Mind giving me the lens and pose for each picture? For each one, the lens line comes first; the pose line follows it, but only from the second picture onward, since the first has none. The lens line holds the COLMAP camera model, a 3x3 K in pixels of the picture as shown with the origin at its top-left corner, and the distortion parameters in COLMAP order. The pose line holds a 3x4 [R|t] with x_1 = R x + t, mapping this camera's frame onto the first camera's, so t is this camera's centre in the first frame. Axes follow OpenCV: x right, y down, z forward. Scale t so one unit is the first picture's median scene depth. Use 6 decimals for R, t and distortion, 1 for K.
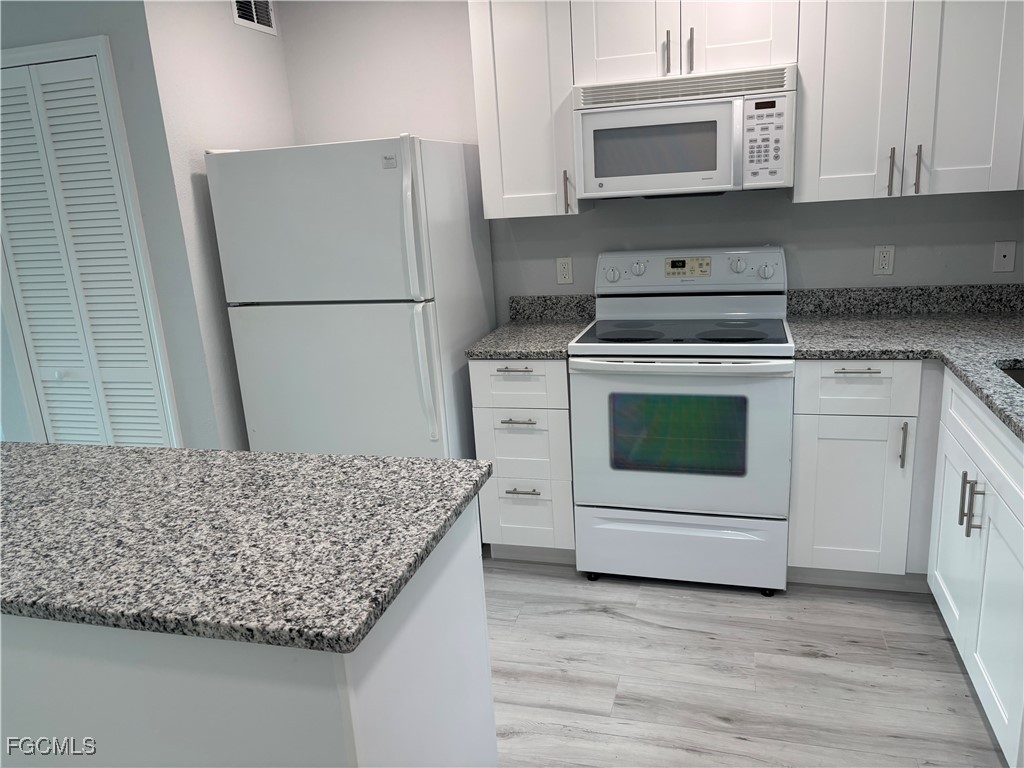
lens RADIAL K [[772.5, 0, 513.9], [0, 772.5, 379.4], [0, 0, 1]] dist [0.017673, 0.009616]
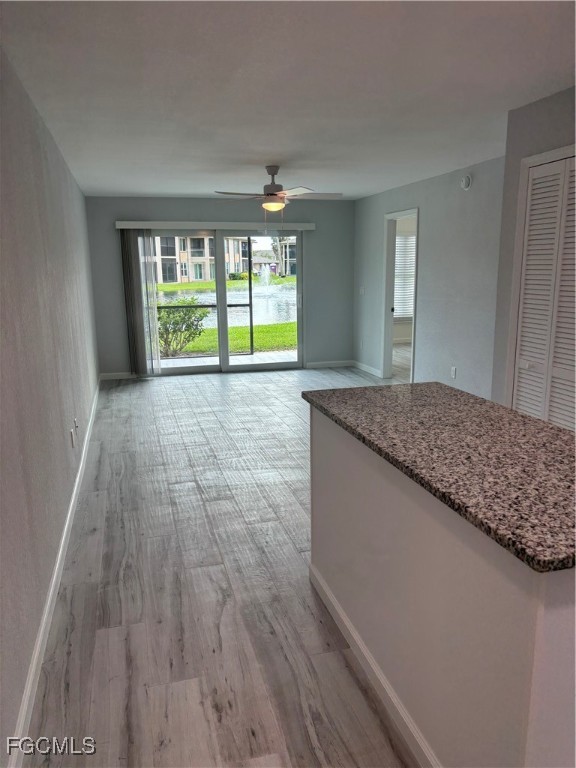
lens RADIAL K [[579.4, 0, 286.9], [0, 579.4, 387.4], [0, 0, 1]] dist [0.017673, 0.009616]
pose [[0.512835, 0.231230, -0.826760, 0.293693], [-0.234772, 0.964107, 0.124015, 0.012340], [0.825761, 0.130501, 0.548715, 0.020854]]
